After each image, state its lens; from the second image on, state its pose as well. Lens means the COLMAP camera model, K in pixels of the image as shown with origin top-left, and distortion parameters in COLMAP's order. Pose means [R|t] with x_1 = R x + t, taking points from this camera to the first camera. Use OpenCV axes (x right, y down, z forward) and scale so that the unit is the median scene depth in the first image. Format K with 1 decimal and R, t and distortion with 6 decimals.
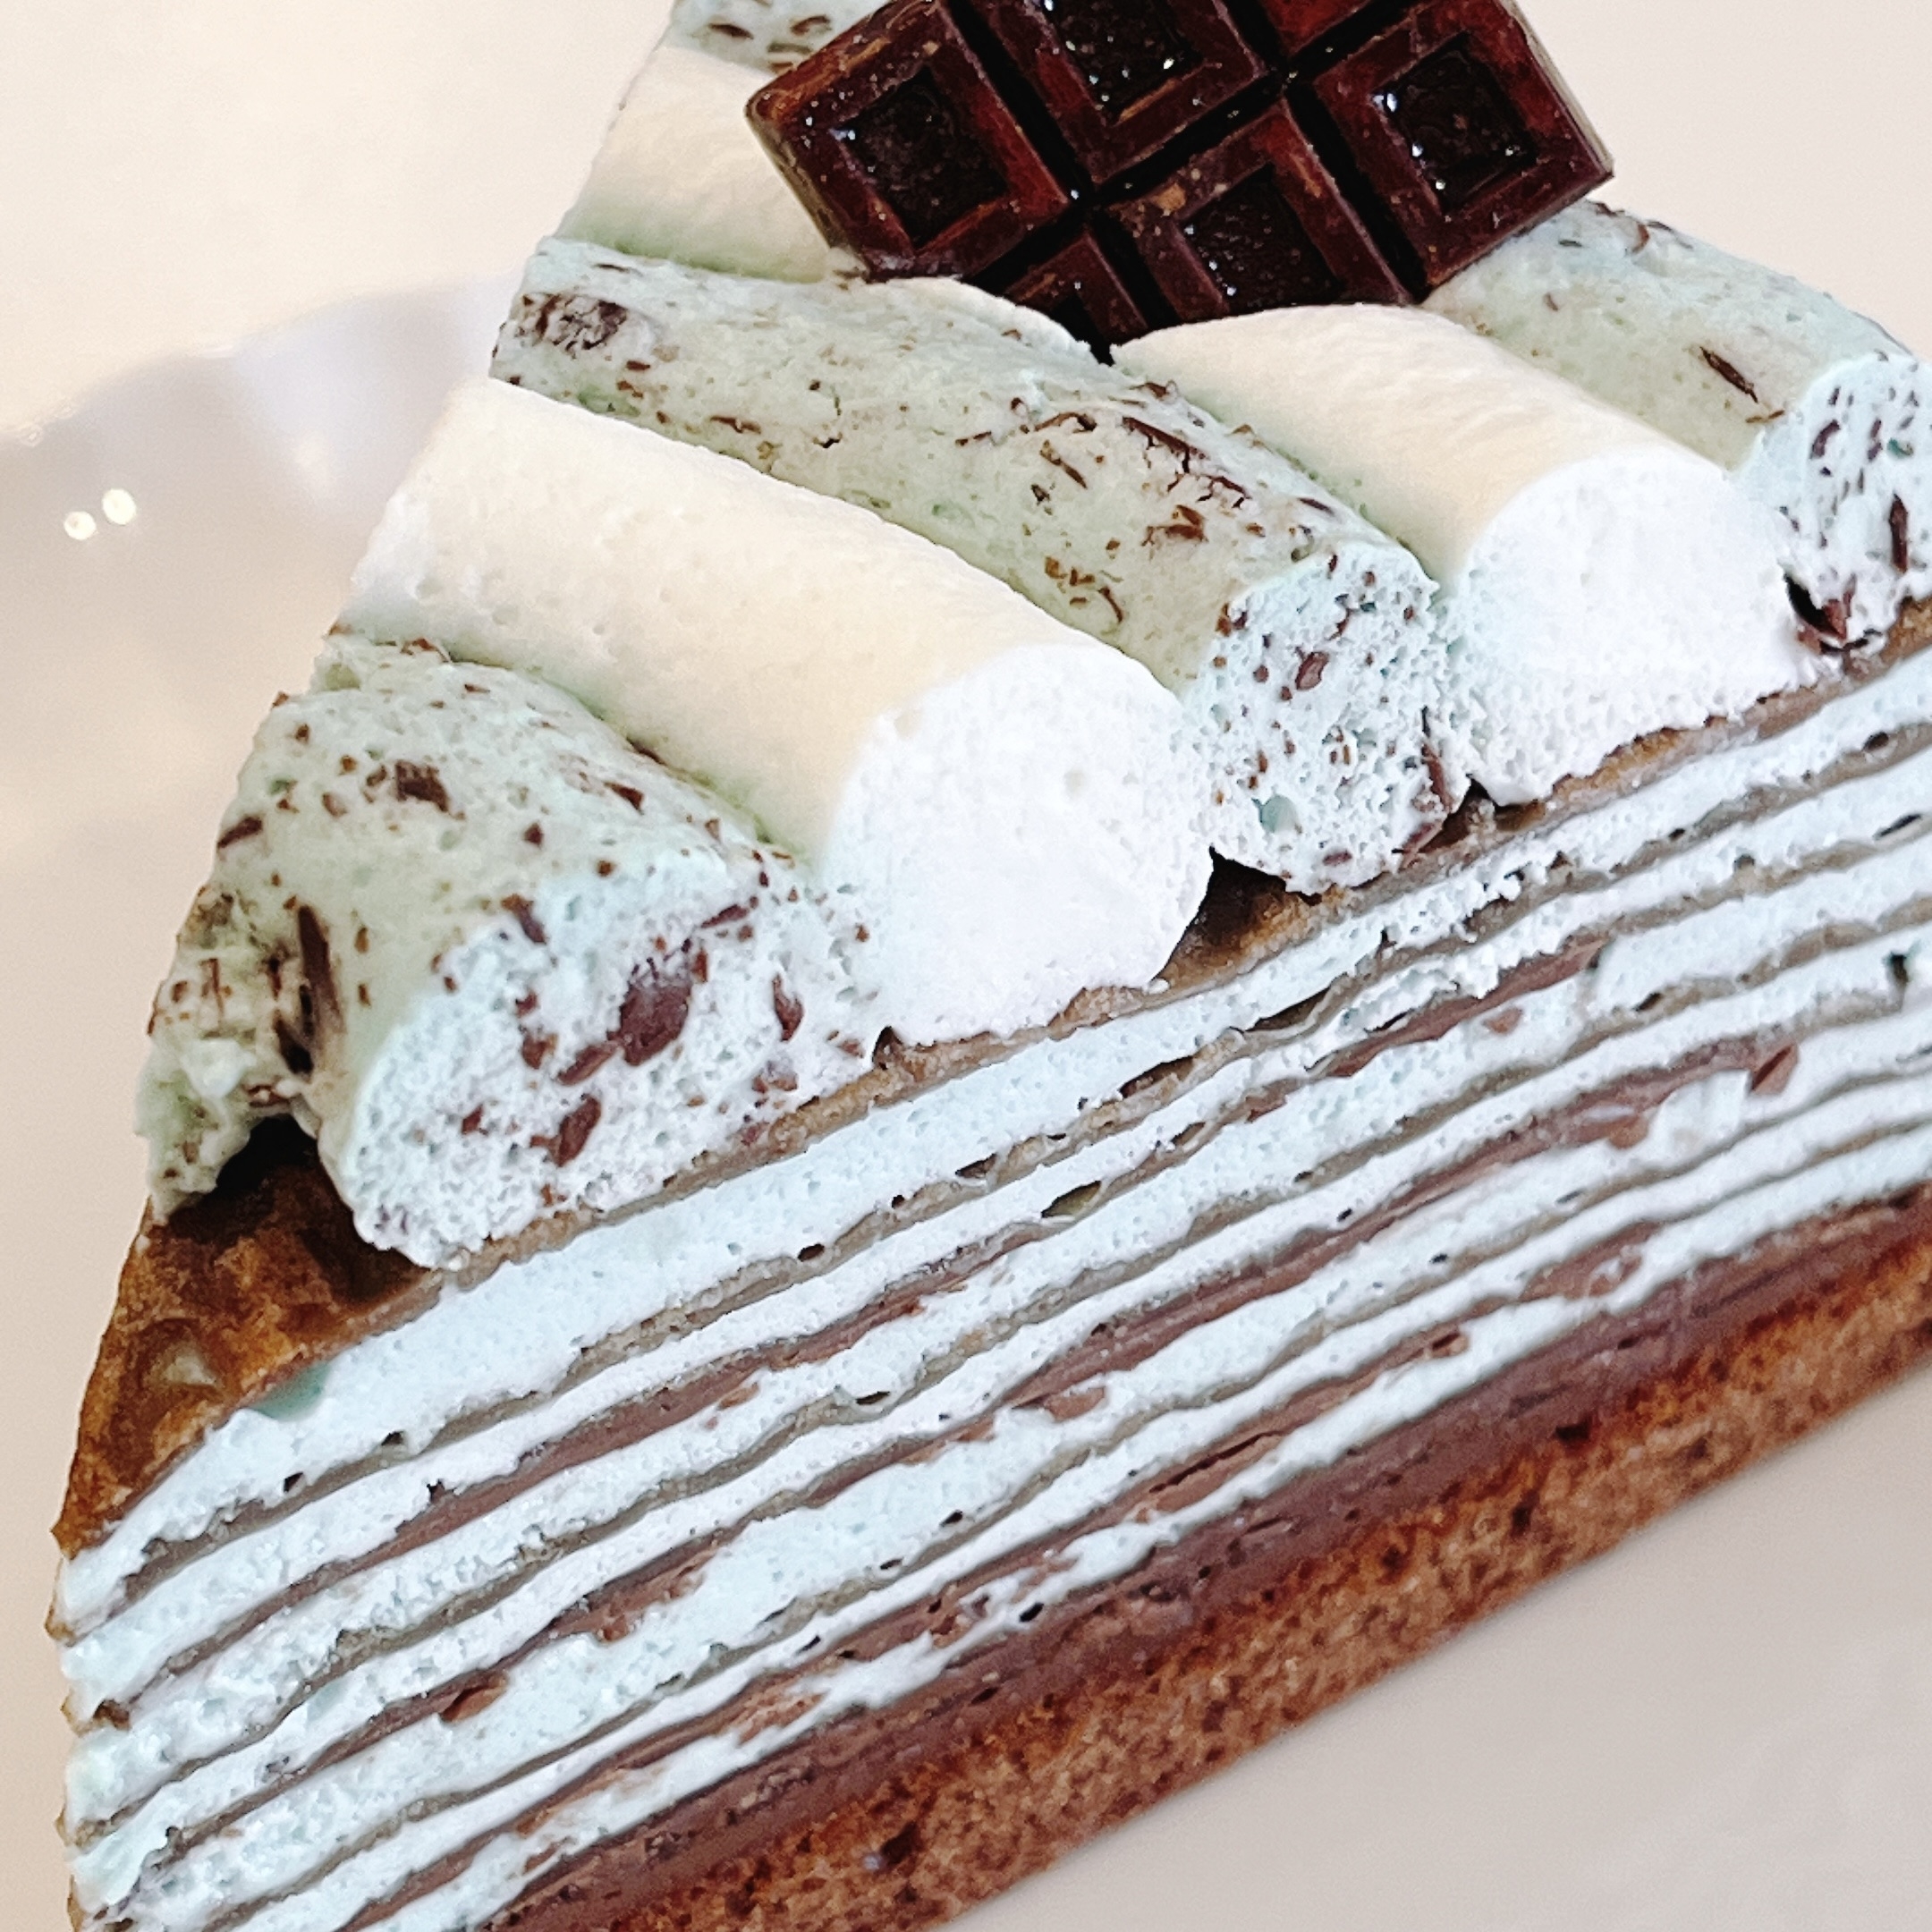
lens RADIAL K [[5709.7, 0, 969.6], [0, 5709.7, 965.5], [0, 0, 1]] dist [0.136679, 0.000000]
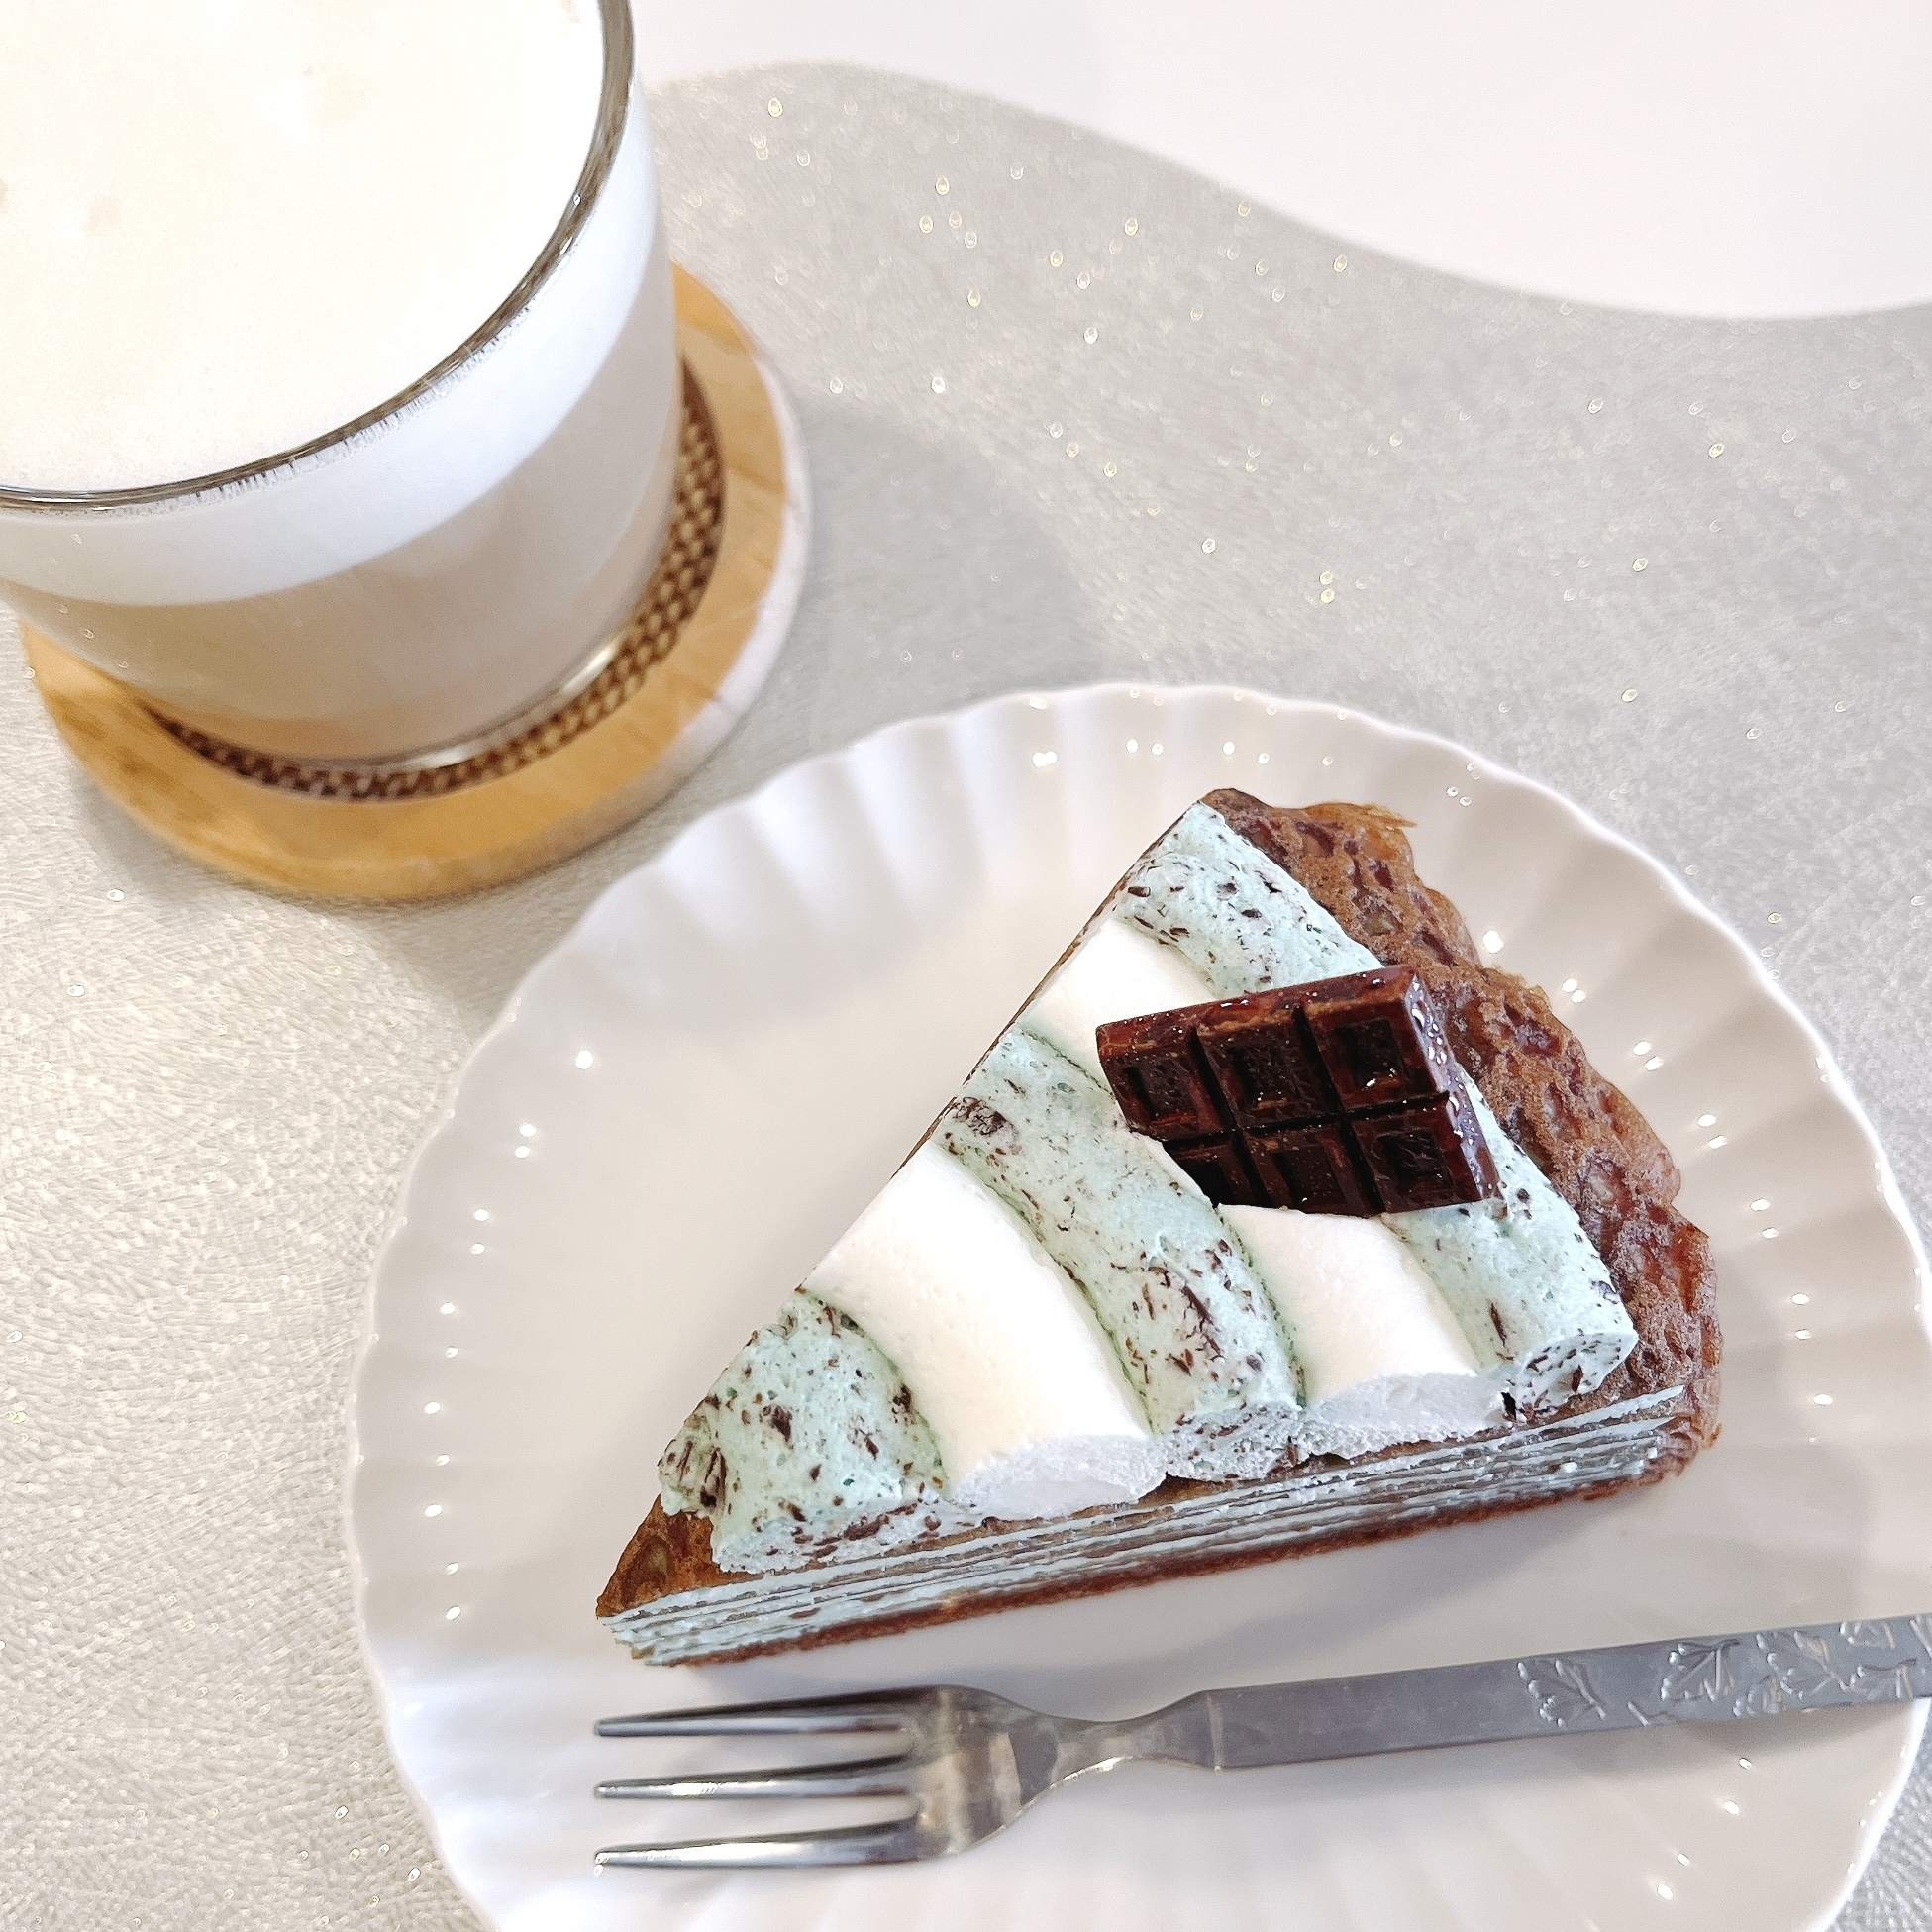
lens RADIAL K [[2255.2, 0, 964.1], [0, 2255.2, 975.1], [0, 0, 1]] dist [0.025250, 0.000000]
pose [[0.912082, 0.337772, -0.232413, 0.105068], [-0.217285, 0.878909, 0.424626, -0.521193], [0.347697, -0.336794, 0.875030, 0.271114]]
